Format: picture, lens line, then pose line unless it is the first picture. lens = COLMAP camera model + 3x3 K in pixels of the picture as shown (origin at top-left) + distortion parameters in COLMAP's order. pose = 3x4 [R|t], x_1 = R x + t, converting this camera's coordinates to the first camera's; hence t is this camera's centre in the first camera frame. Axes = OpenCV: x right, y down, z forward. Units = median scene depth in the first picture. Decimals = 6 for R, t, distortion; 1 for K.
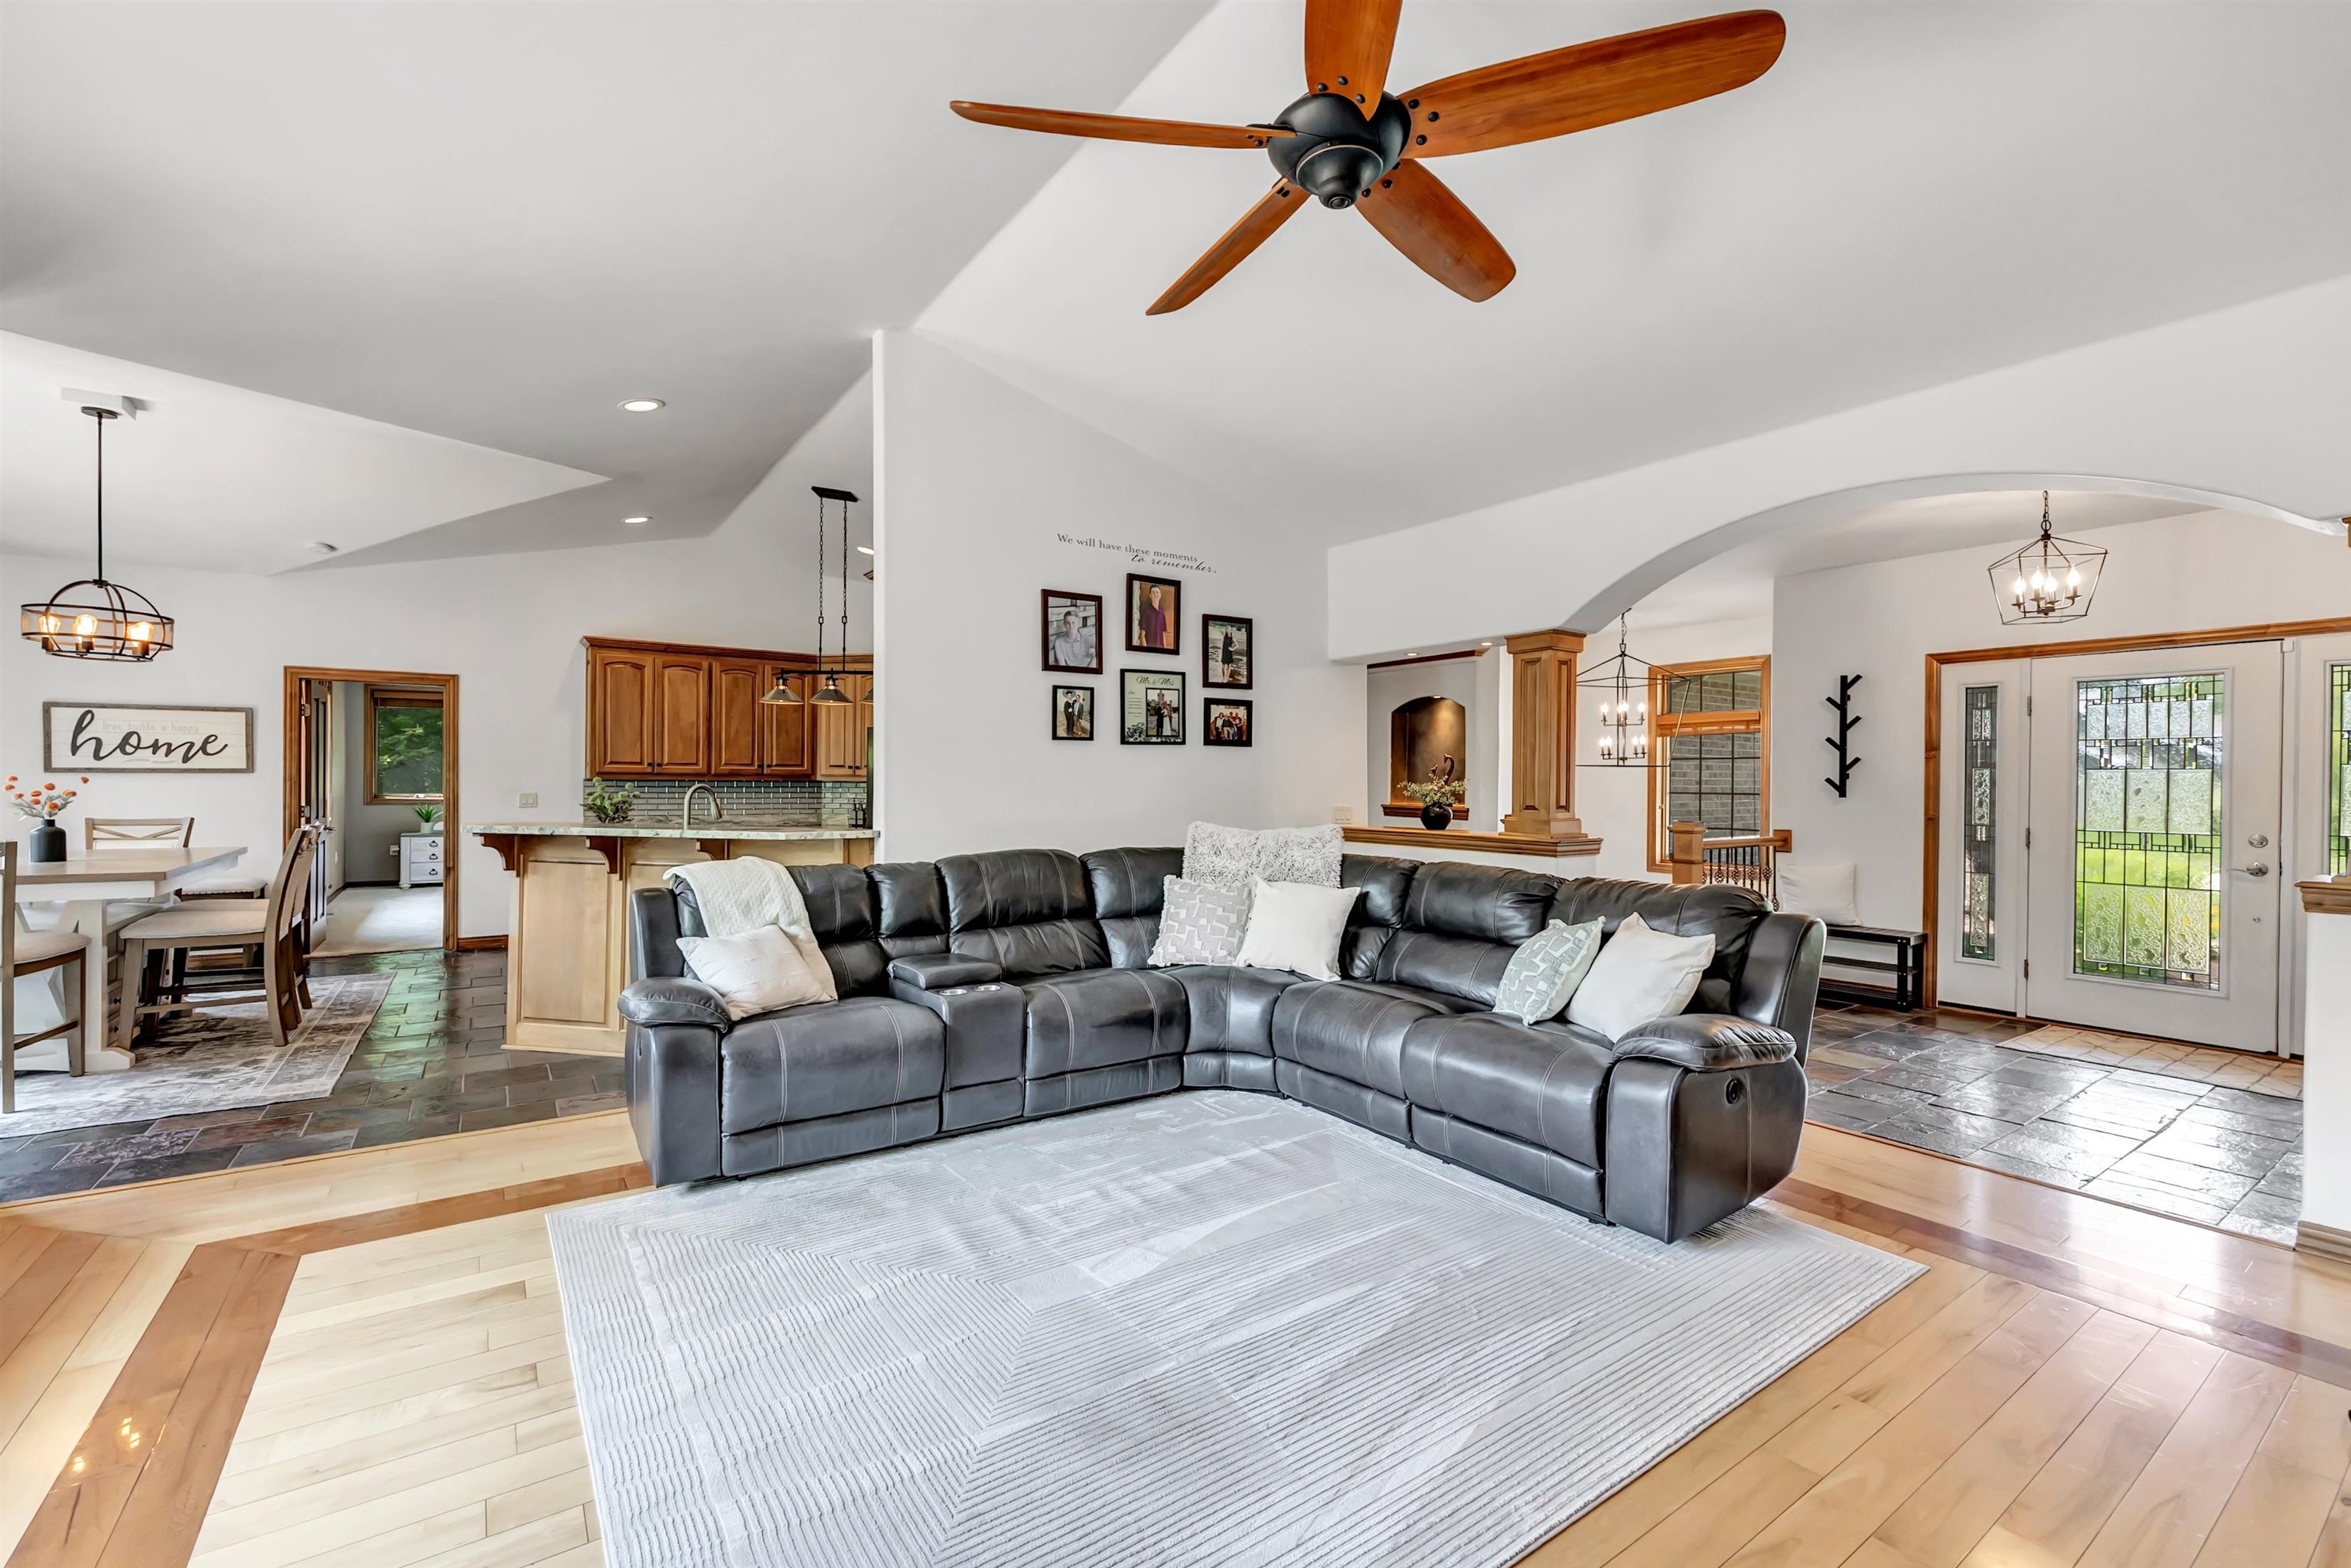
lens RADIAL K [[942.1, 0, 1126.6], [0, 942.1, 782.0], [0, 0, 1]] dist [0.001623, 0.000493]
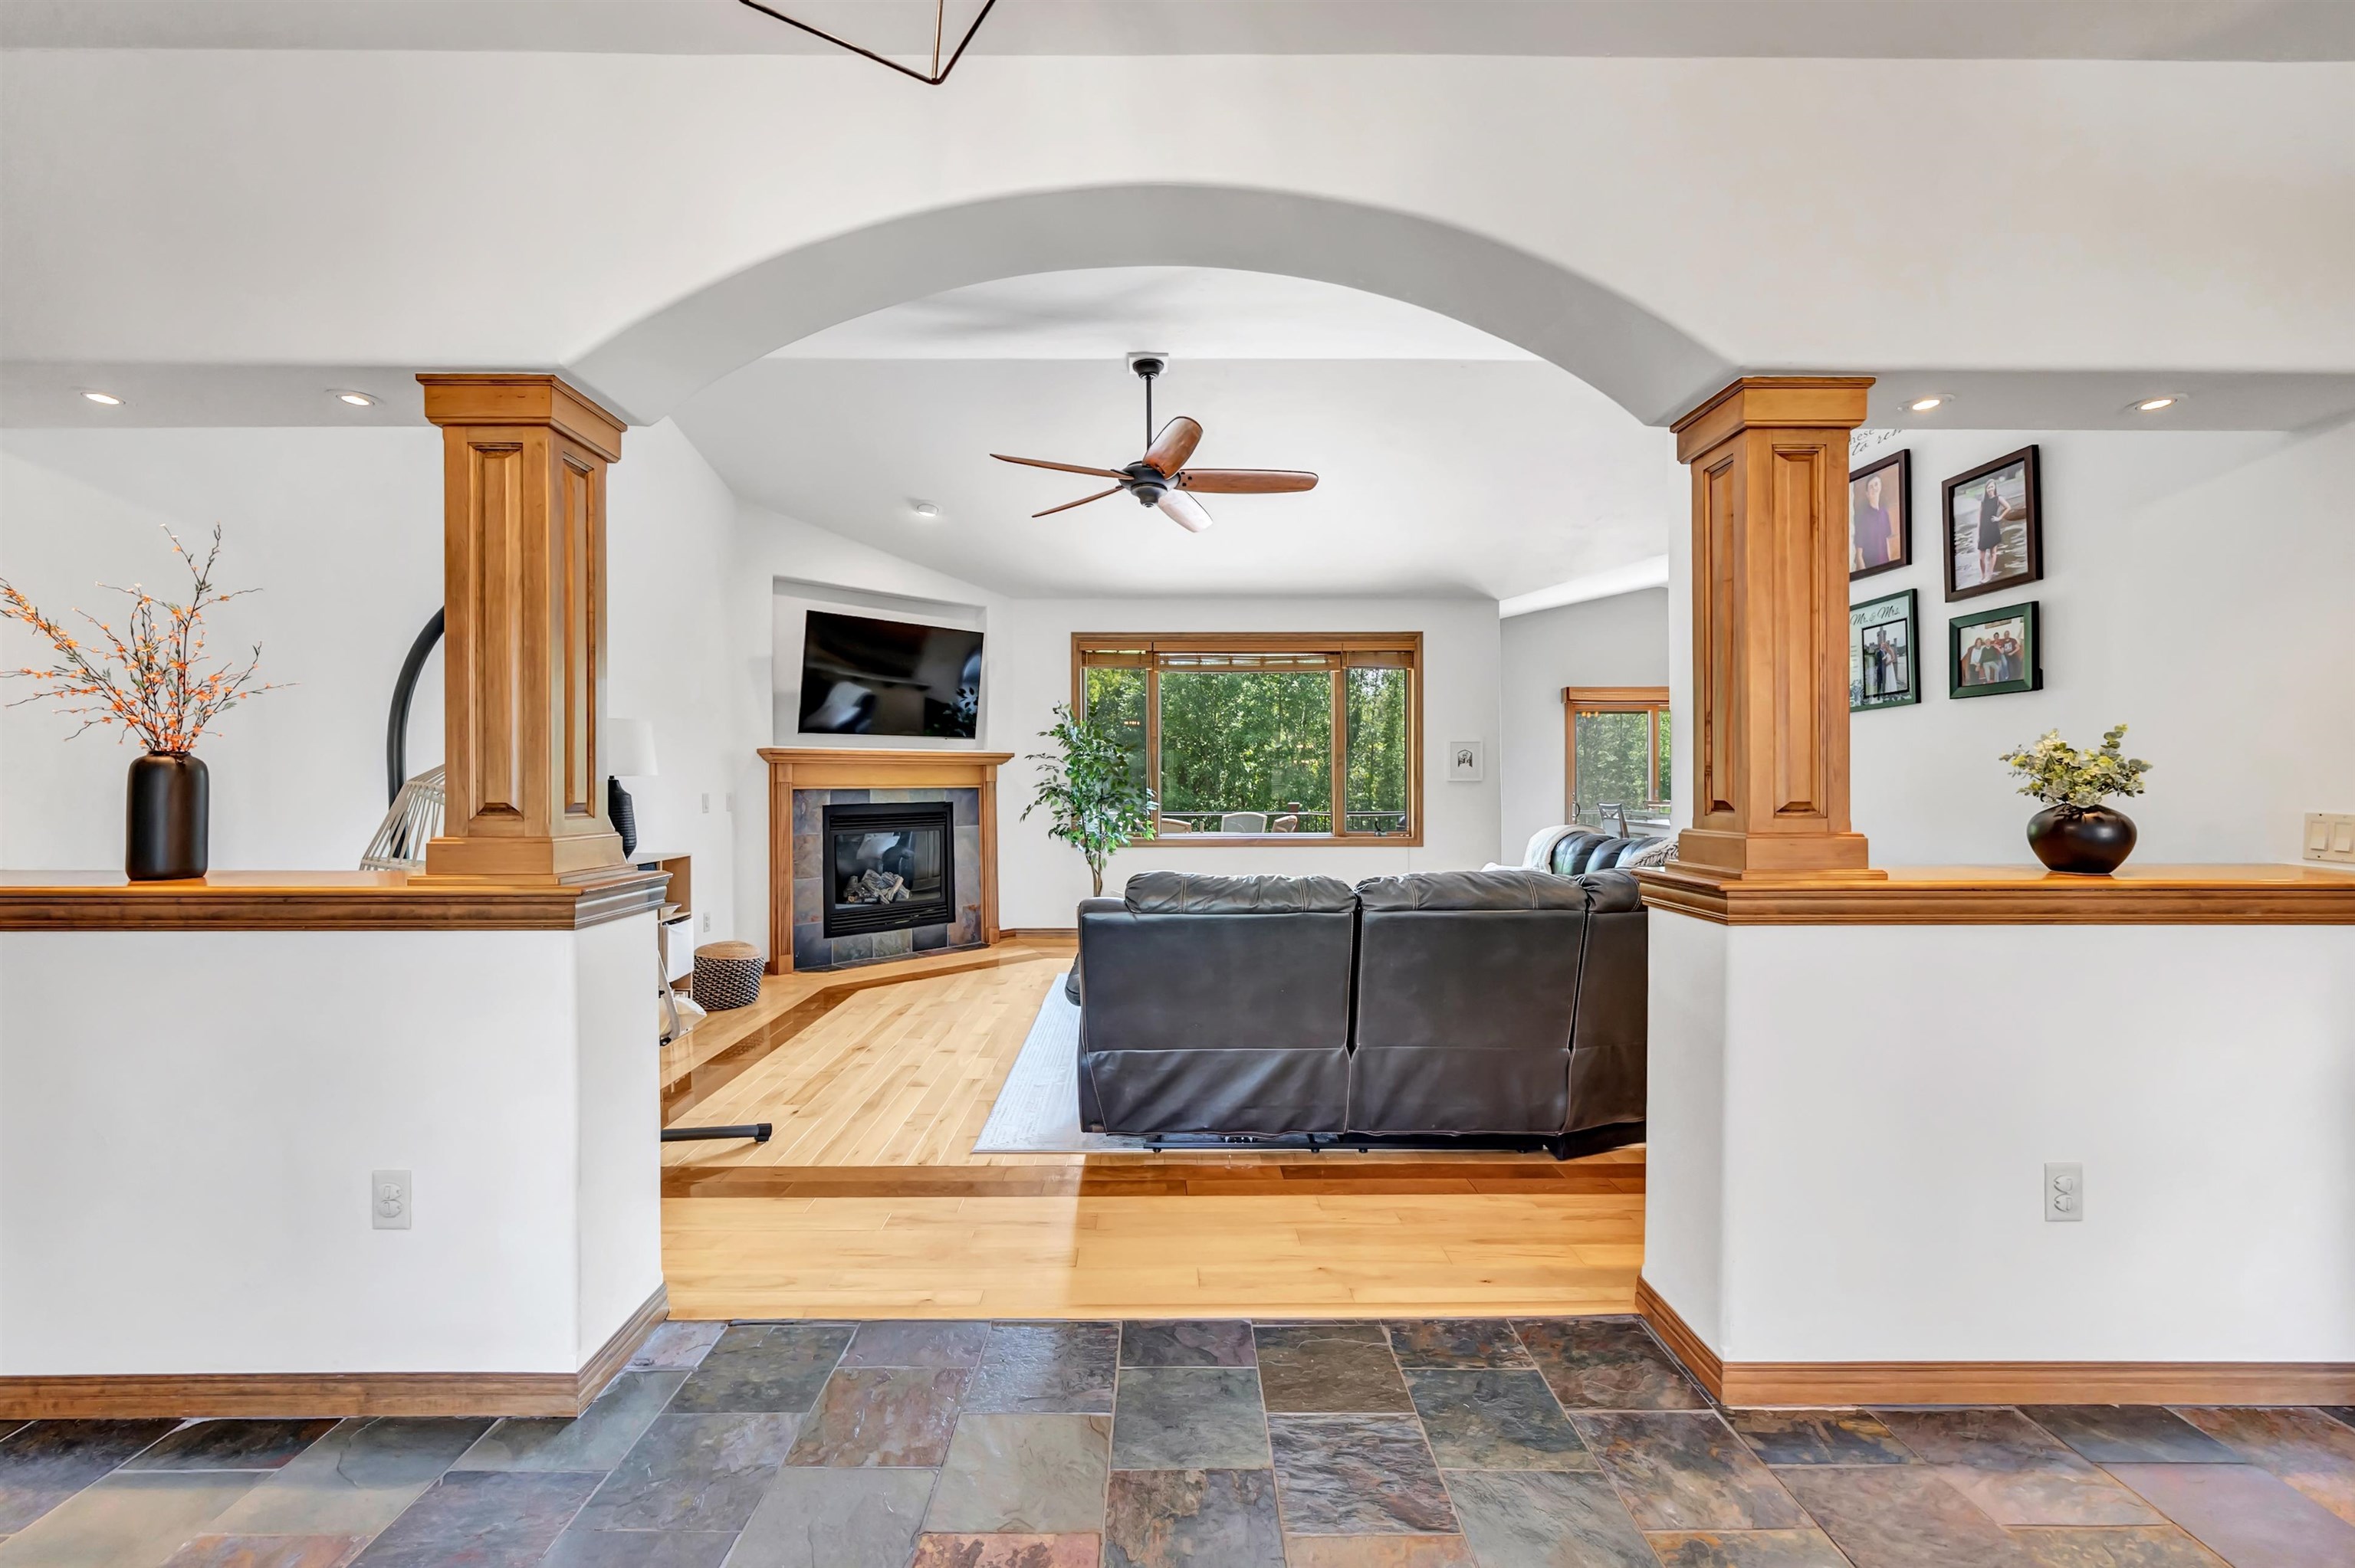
lens RADIAL K [[994.9, 0, 1177.5], [0, 994.9, 784.0], [0, 0, 1]] dist [0.002476, 0.000465]
pose [[-0.538583, -0.001697, -0.842571, 0.905014], [-0.002973, 0.999996, -0.000114, 0.016704], [0.842567, 0.002444, -0.538586, 0.956472]]
